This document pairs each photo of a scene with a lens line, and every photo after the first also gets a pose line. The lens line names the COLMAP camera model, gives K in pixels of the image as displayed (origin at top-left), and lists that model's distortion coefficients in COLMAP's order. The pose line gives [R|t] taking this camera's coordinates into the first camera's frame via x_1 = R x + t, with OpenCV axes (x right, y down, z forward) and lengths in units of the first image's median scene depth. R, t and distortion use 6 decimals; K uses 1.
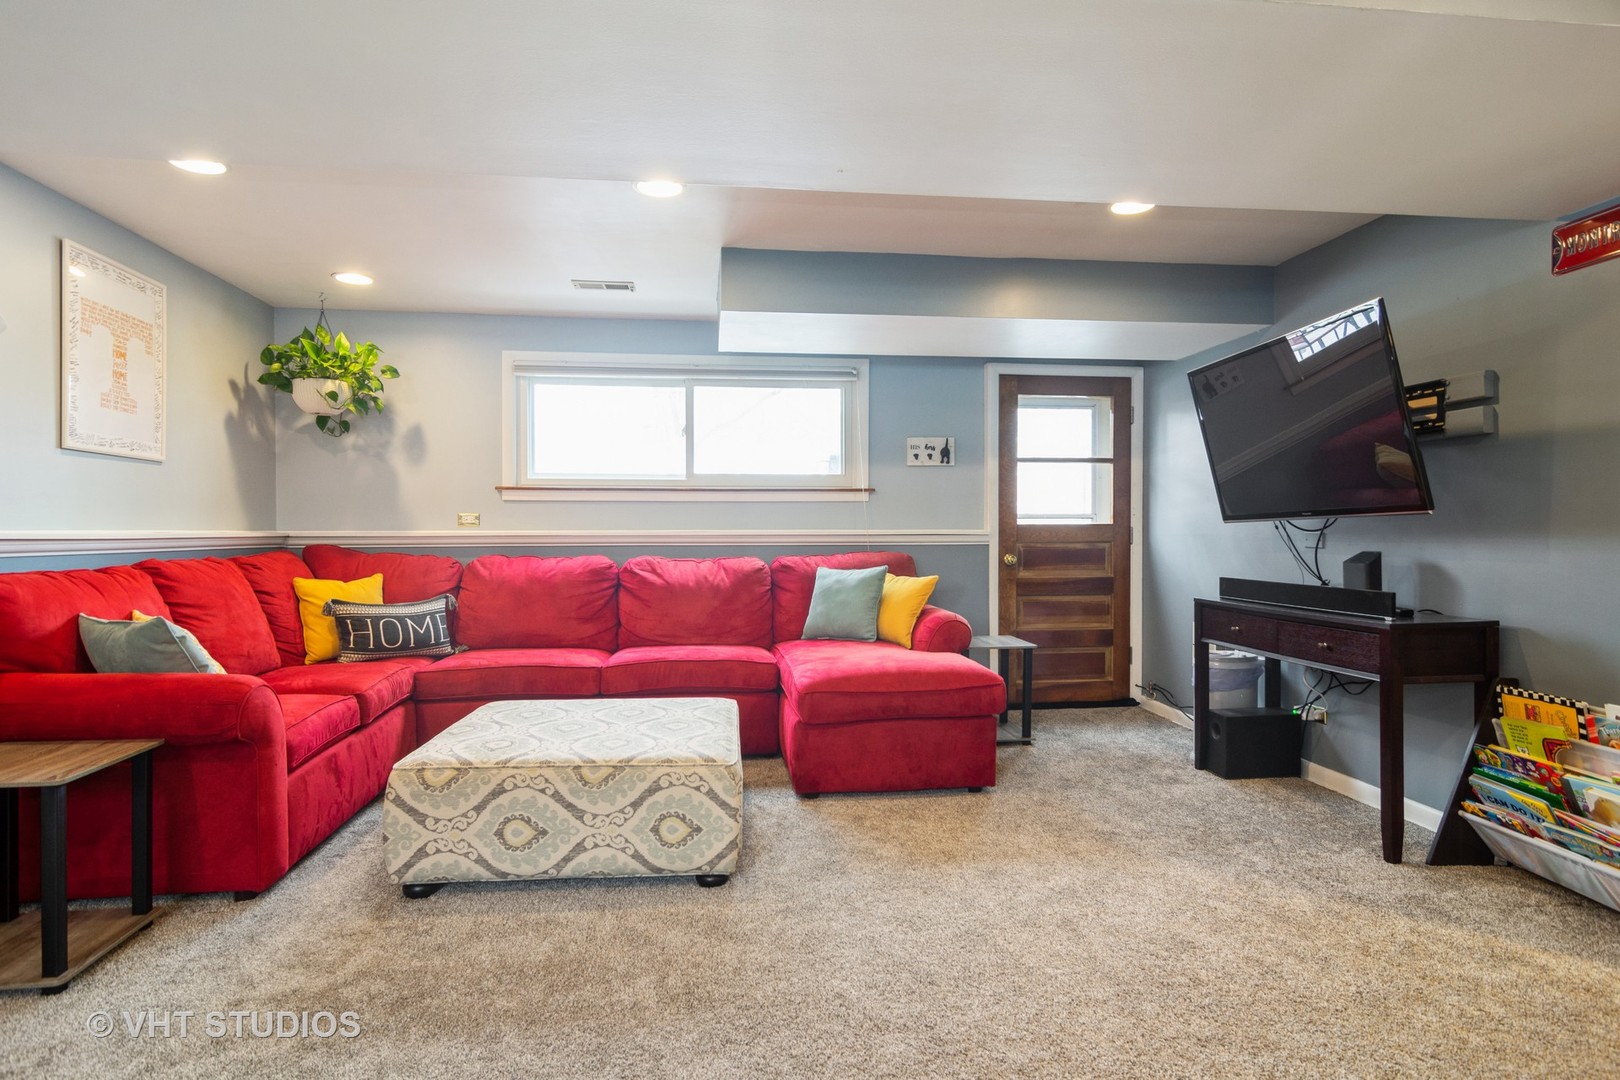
lens RADIAL K [[879.9, 0, 827.0], [0, 879.9, 539.0], [0, 0, 1]] dist [-0.001319, 0.000682]
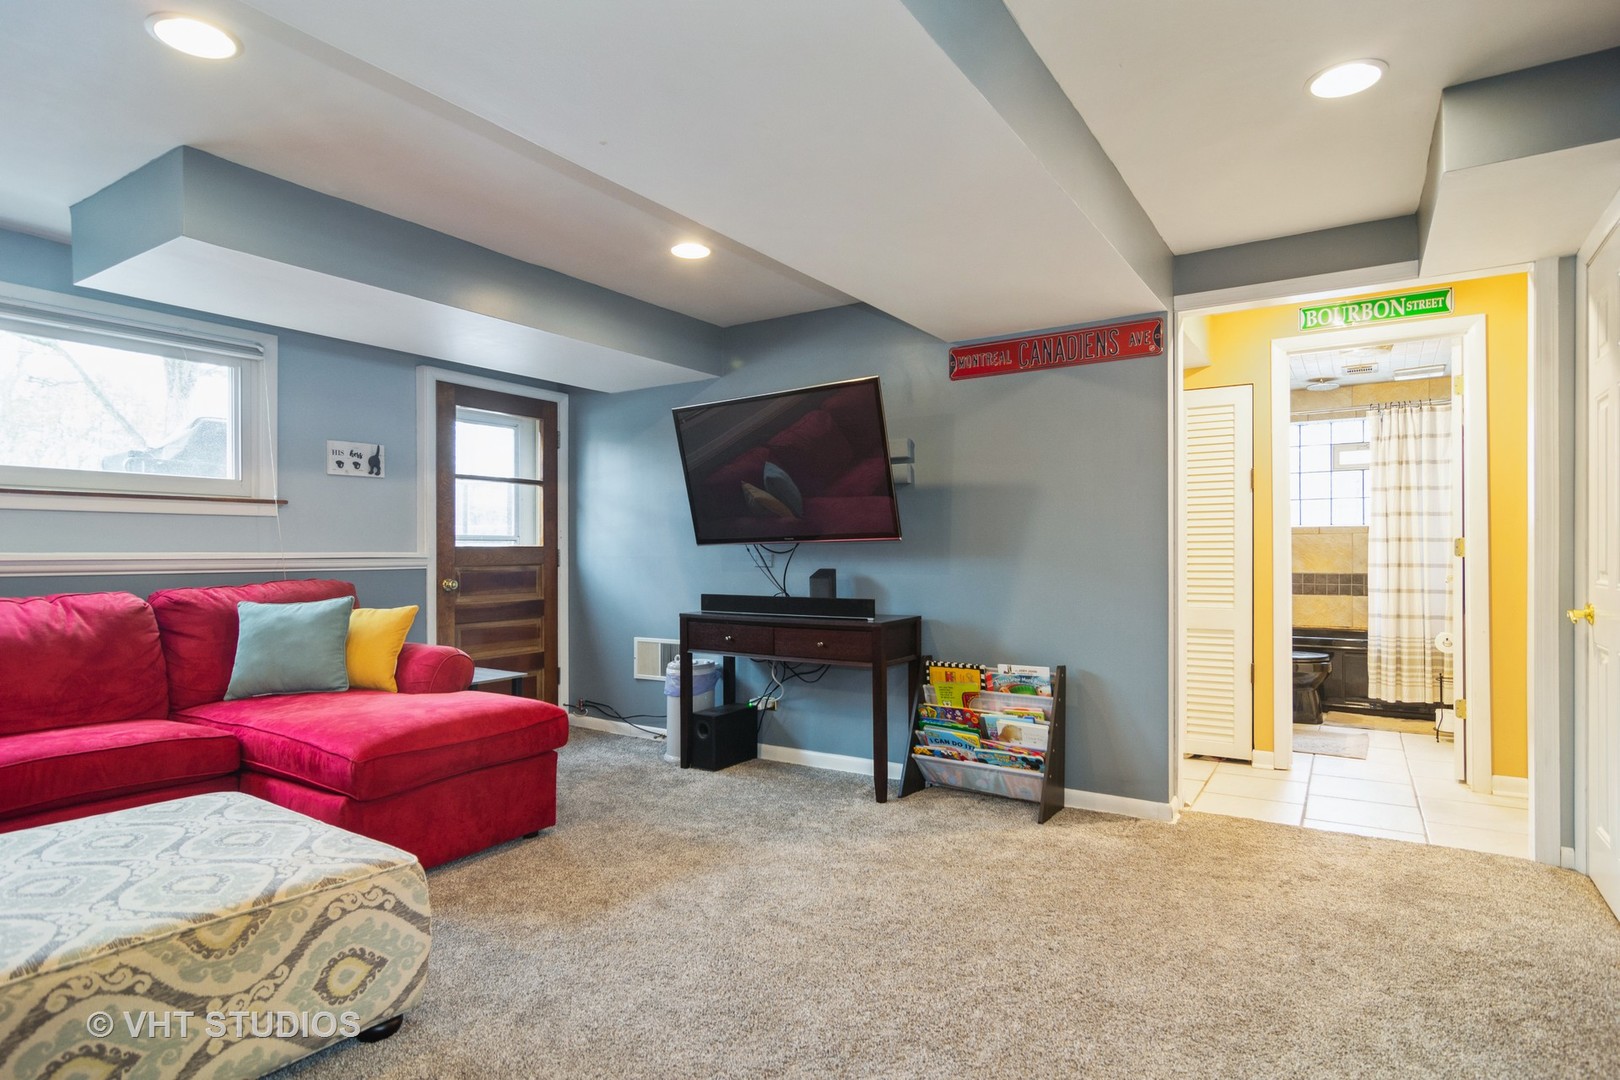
lens RADIAL K [[865.6, 0, 820.9], [0, 865.6, 553.2], [0, 0, 1]] dist [0.000342, 0.000215]
pose [[0.638927, -0.001487, 0.769266, -0.327878], [0.009367, 0.999939, -0.005846, -0.001057], [-0.769211, 0.010941, 0.638902, 0.181875]]
